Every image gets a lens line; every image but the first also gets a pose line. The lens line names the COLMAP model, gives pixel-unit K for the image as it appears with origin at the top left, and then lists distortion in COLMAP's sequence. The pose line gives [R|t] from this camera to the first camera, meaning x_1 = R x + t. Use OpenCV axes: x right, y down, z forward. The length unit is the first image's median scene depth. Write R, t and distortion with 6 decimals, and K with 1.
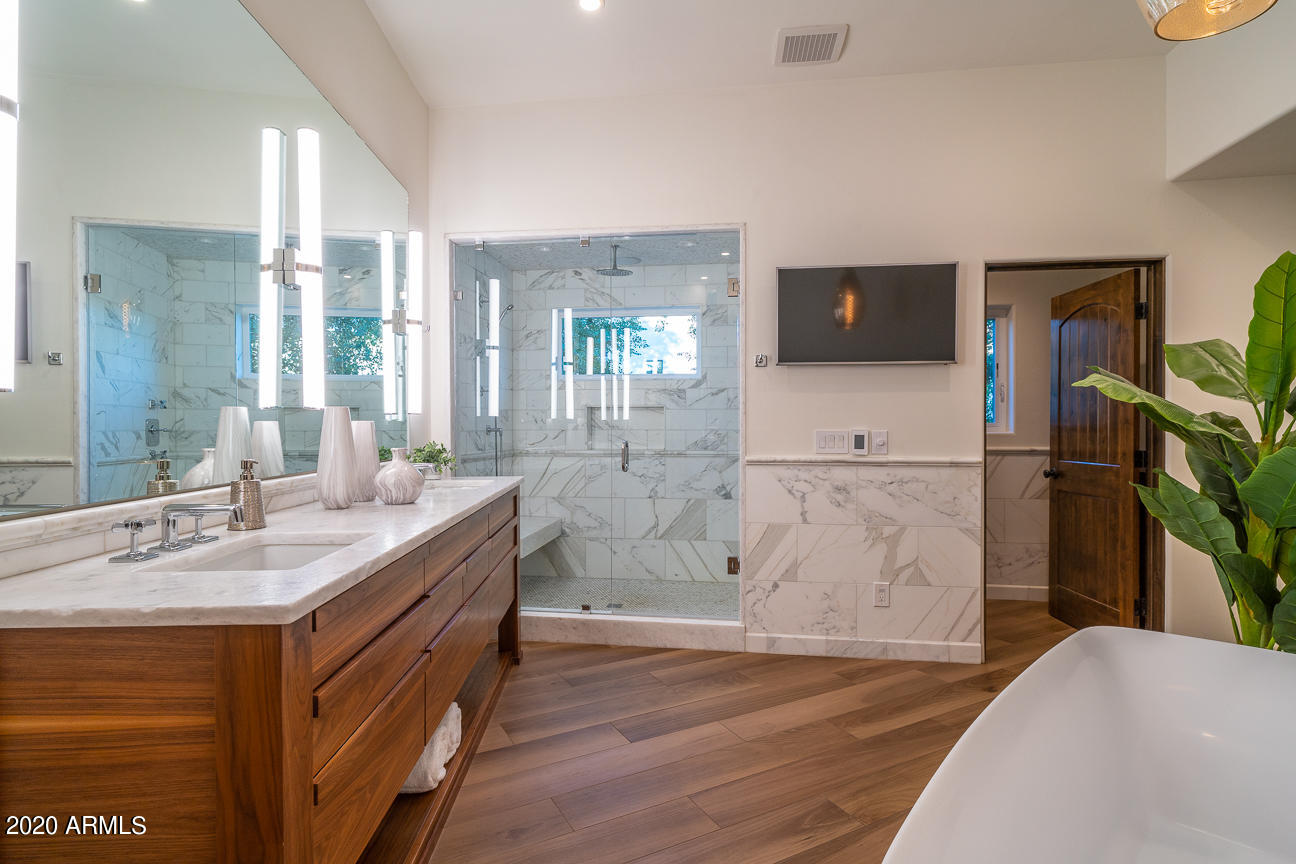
lens RADIAL K [[662.9, 0, 643.9], [0, 662.9, 427.6], [0, 0, 1]] dist [-0.003201, -0.000126]
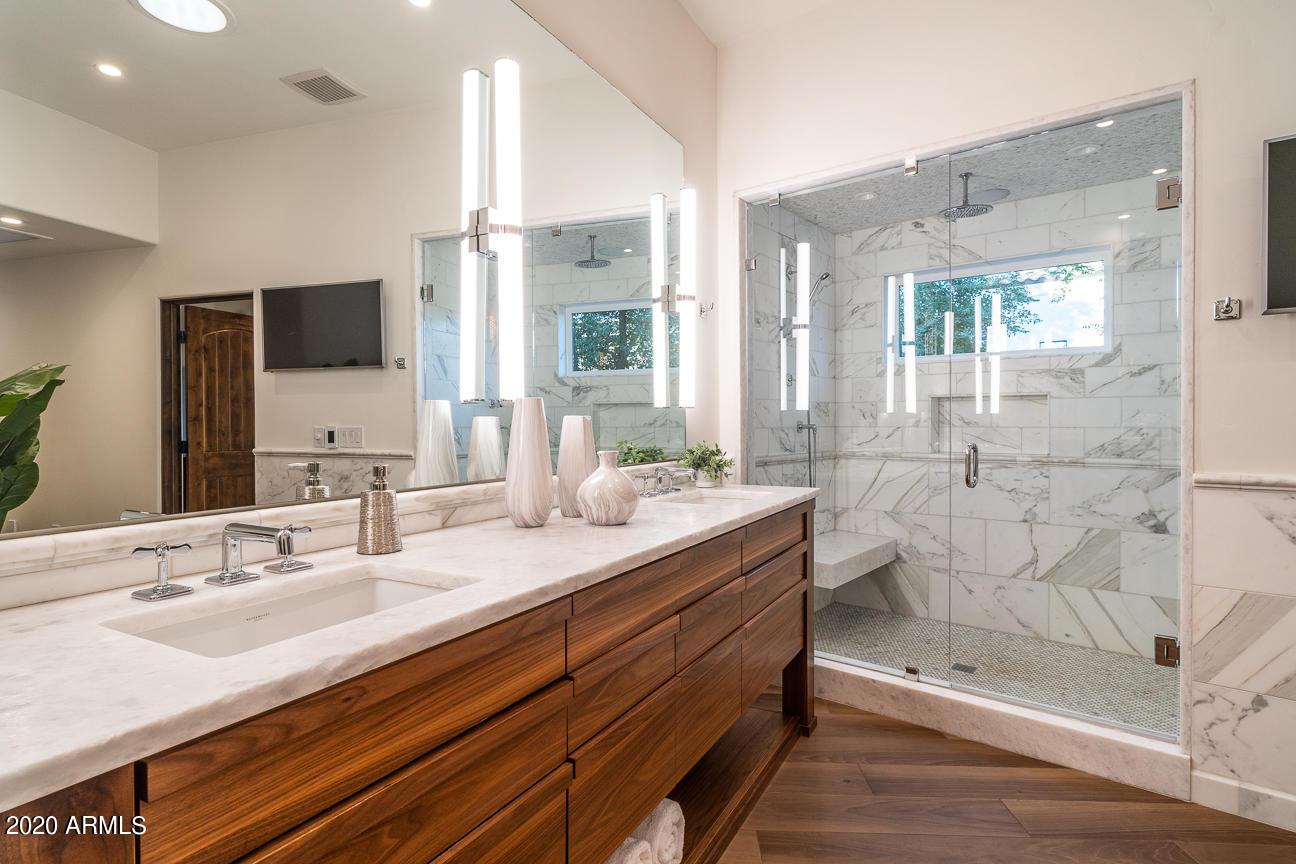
lens RADIAL K [[662.9, 0, 643.9], [0, 662.9, 427.6], [0, 0, 1]] dist [-0.003201, -0.000126]
pose [[0.853832, 0.002048, -0.520544, 0.039081], [0.000760, 0.999986, 0.005181, -0.000030], [0.520547, -0.004819, 0.853819, 0.224784]]
